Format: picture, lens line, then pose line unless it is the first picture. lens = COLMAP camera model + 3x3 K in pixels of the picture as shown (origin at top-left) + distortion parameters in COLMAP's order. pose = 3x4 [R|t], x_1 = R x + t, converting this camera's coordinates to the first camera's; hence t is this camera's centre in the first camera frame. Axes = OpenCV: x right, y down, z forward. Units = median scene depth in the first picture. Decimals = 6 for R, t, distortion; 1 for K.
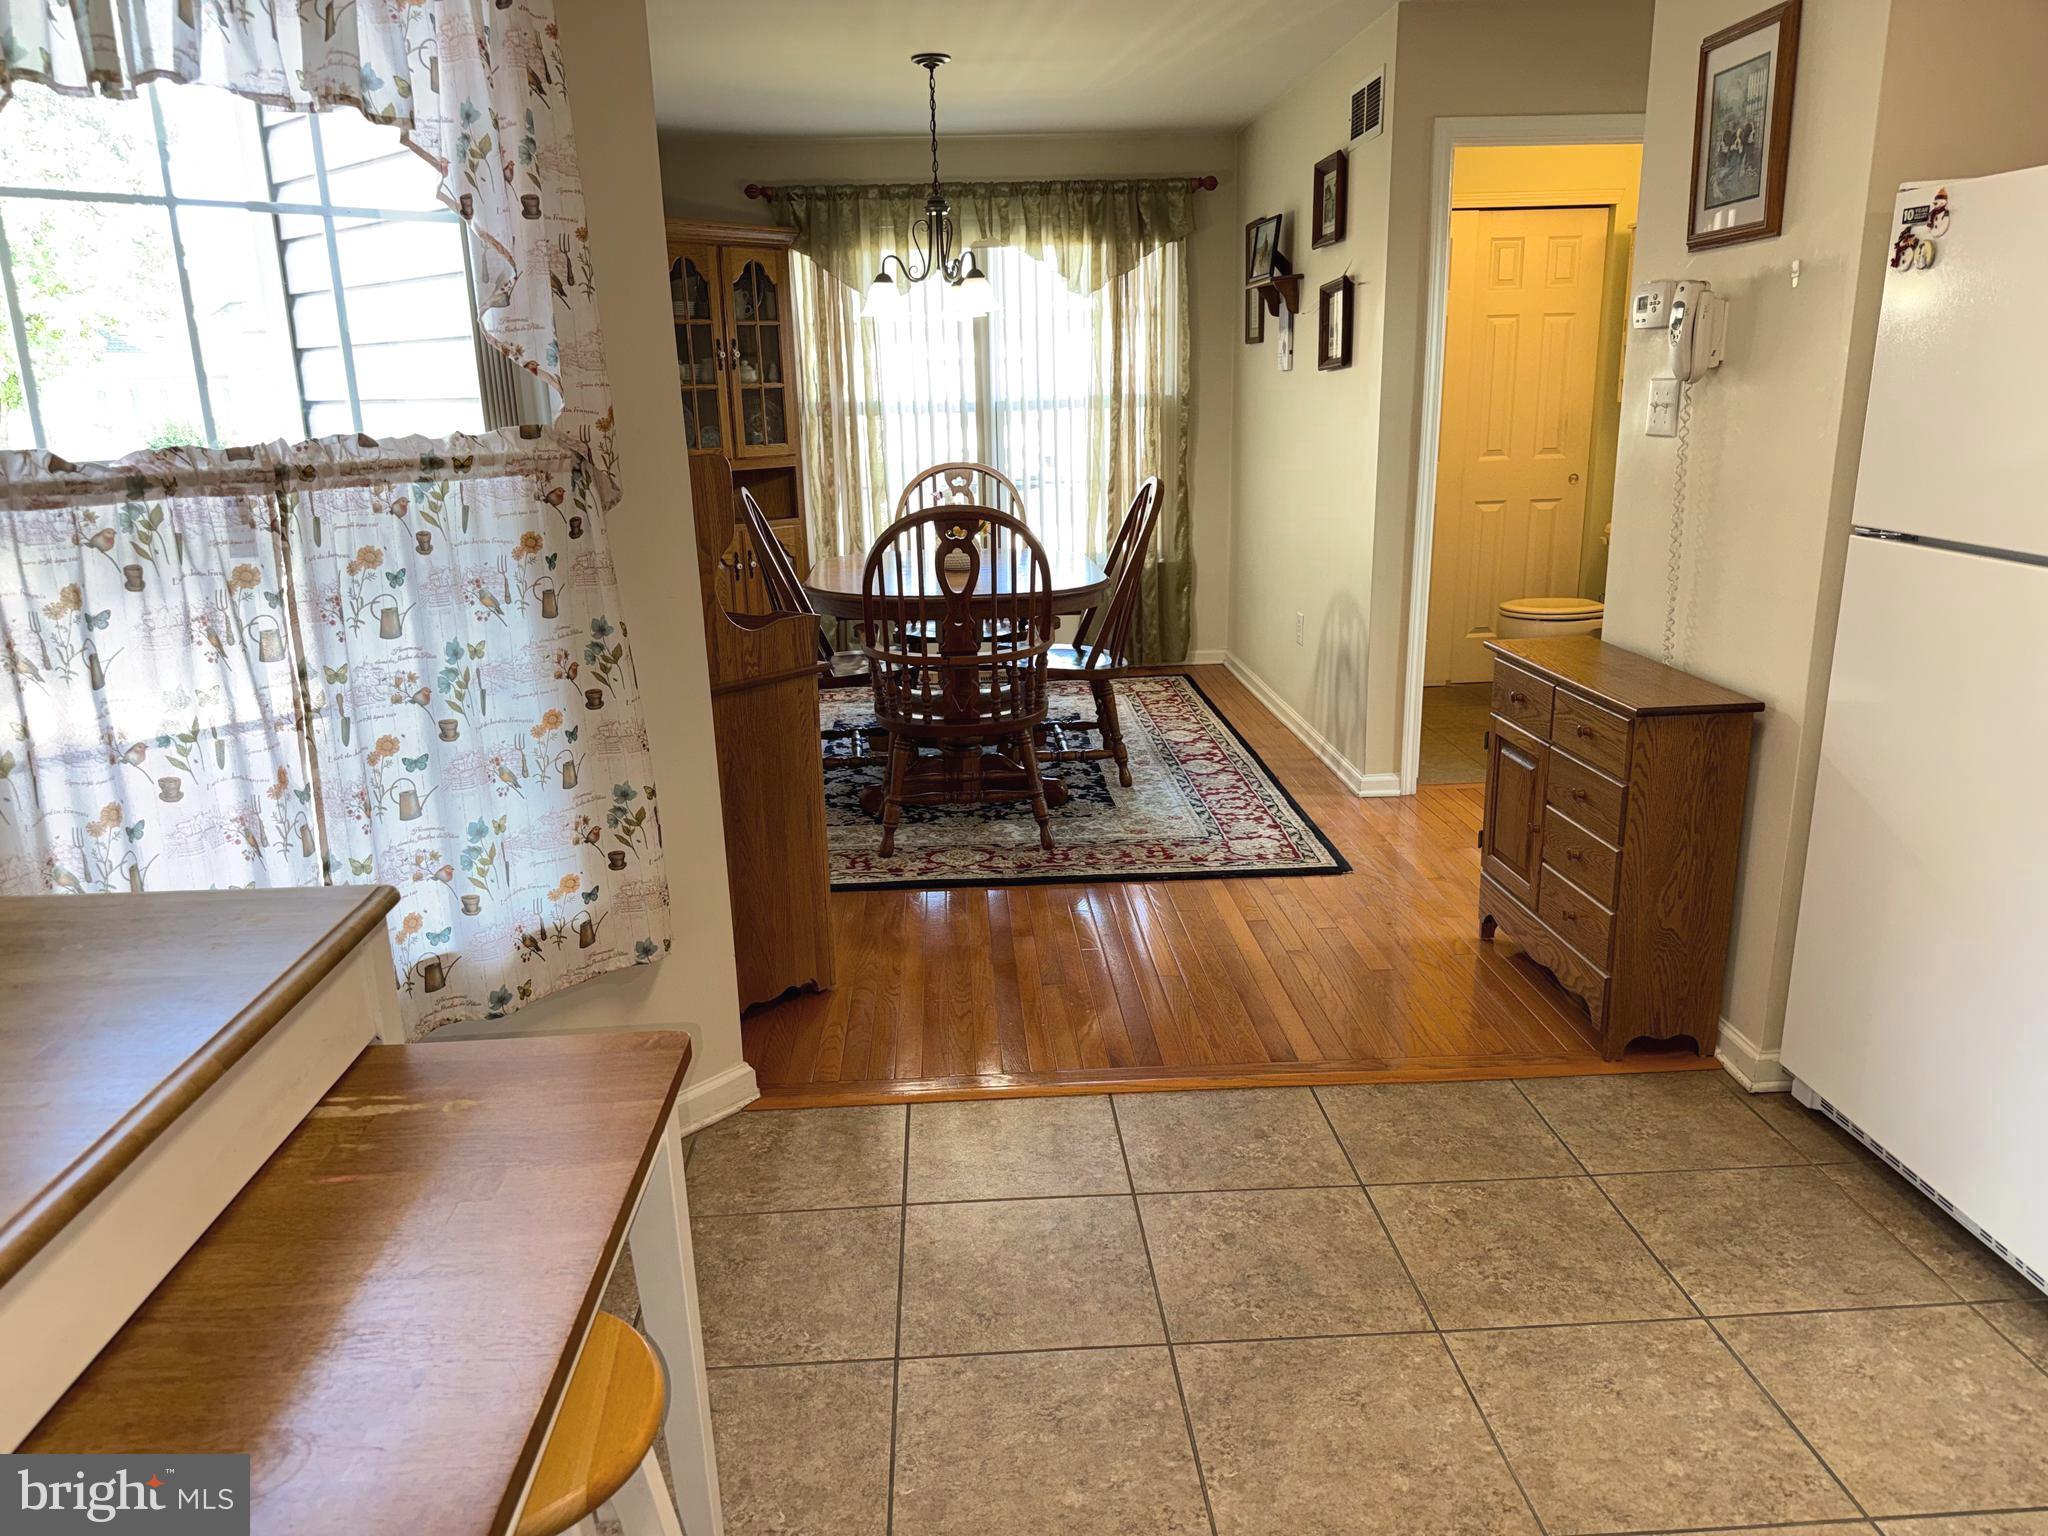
lens RADIAL K [[1430.9, 0, 1026.8], [0, 1430.9, 783.2], [0, 0, 1]] dist [0.029237, -0.022360]
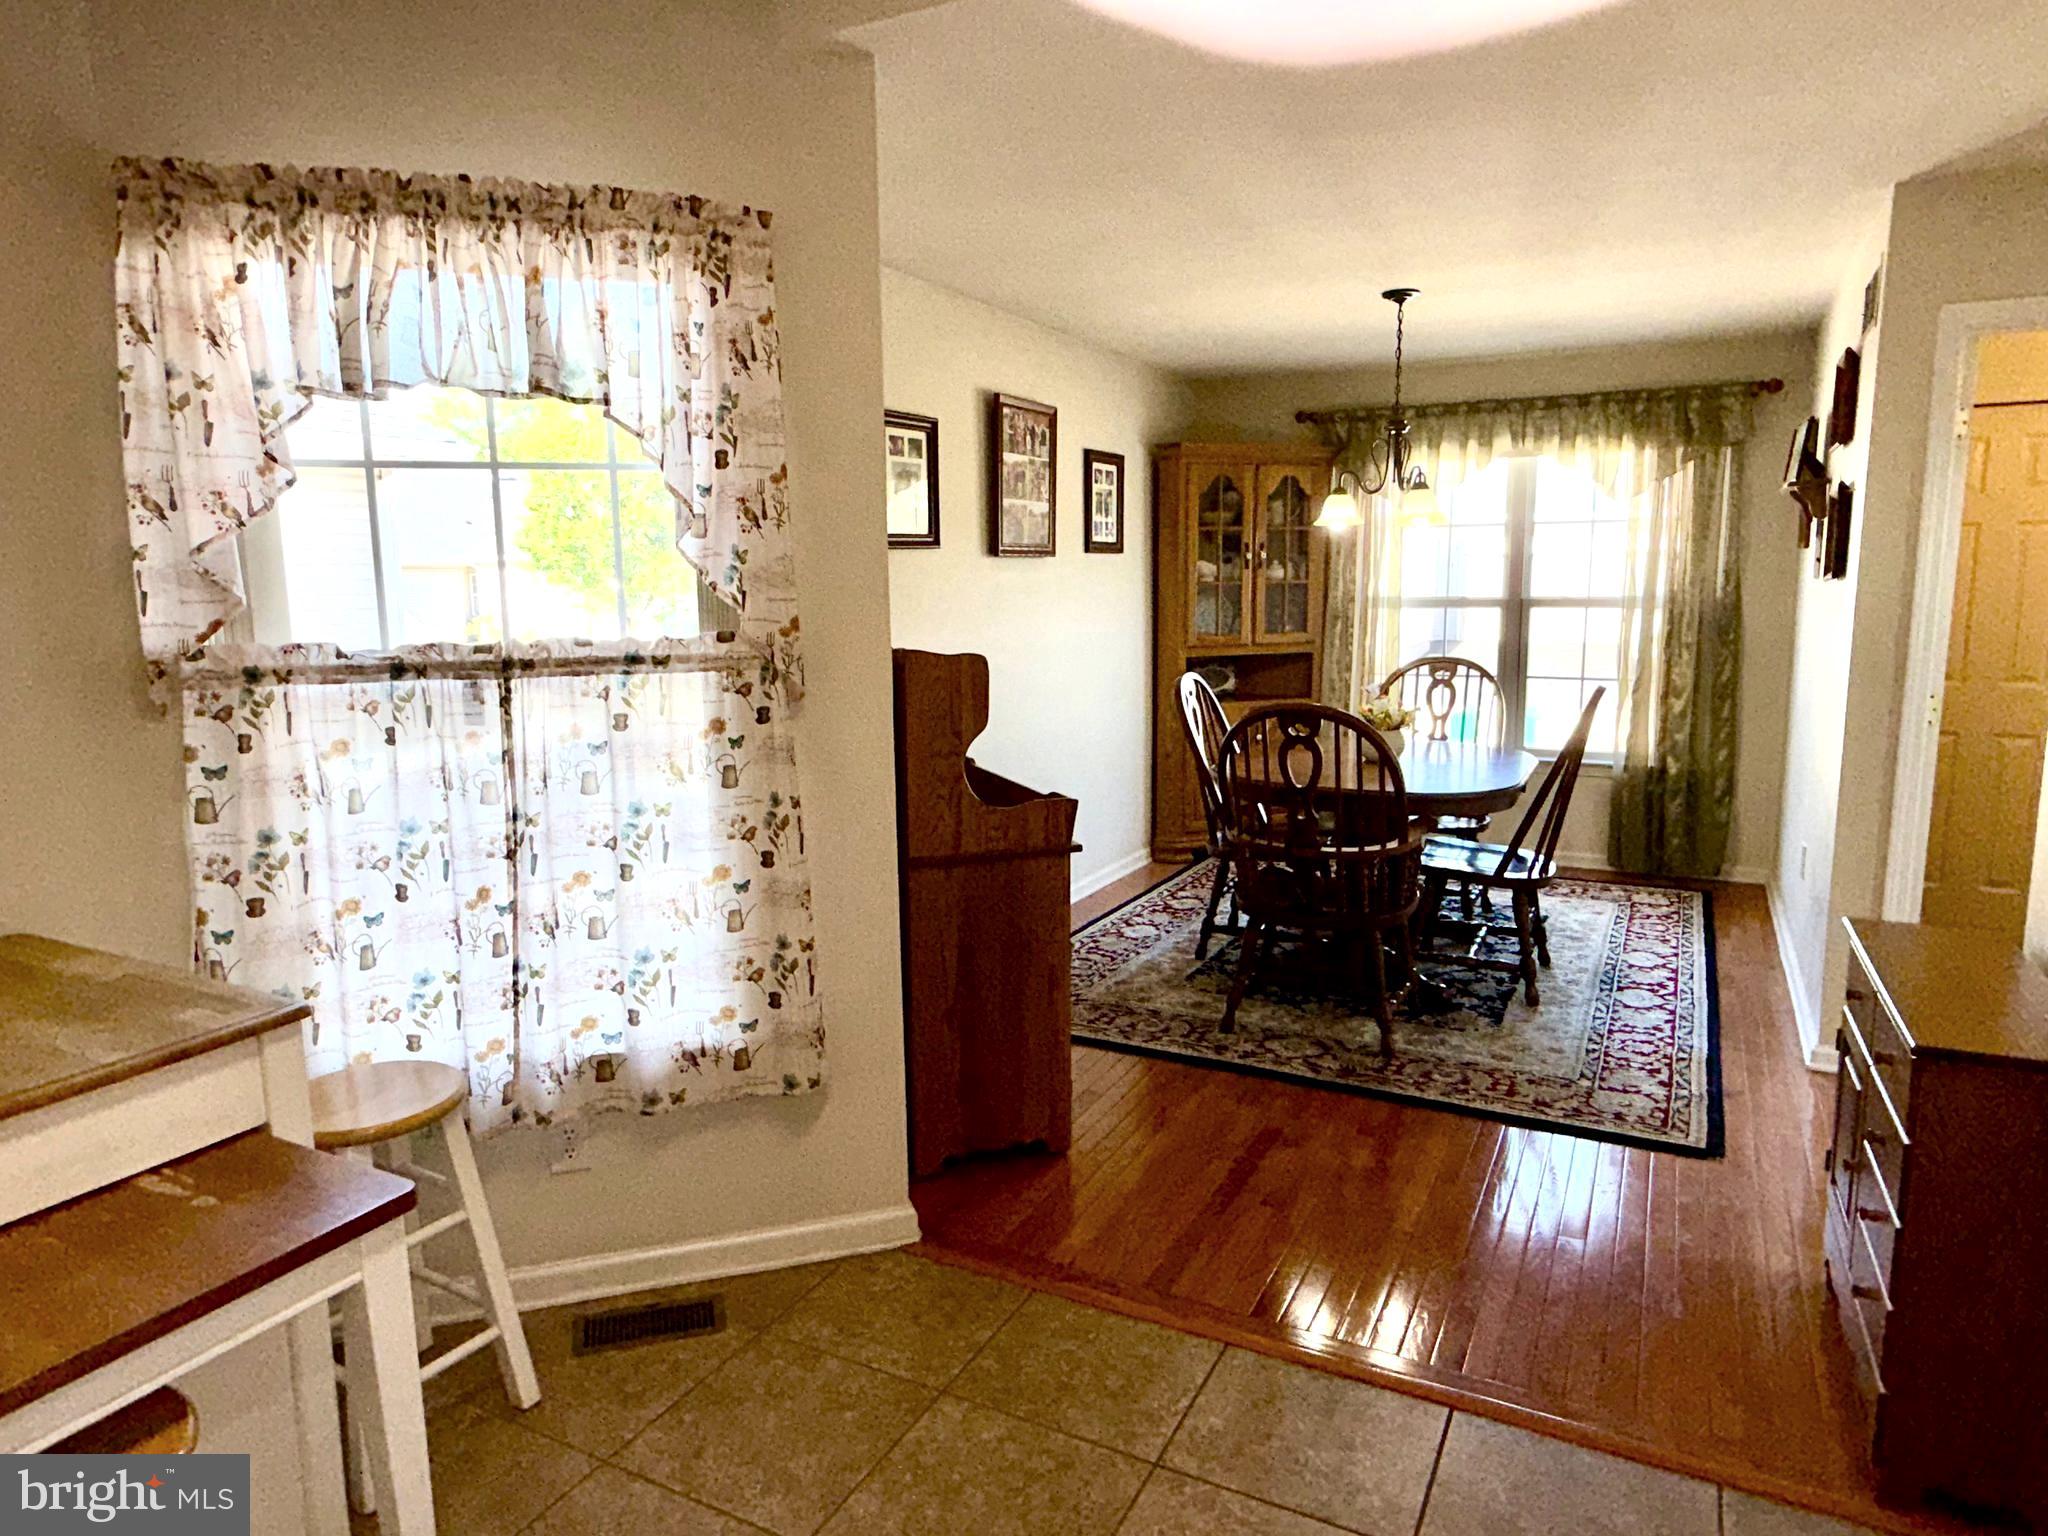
lens RADIAL K [[1247.5, 0, 1023.6], [0, 1247.5, 759.7], [0, 0, 1]] dist [-0.006692, -0.002640]
pose [[0.858362, 0.091286, -0.504857, 0.365758], [-0.150209, 0.985638, -0.077169, -0.087685], [0.490562, 0.142073, 0.859746, 0.207799]]
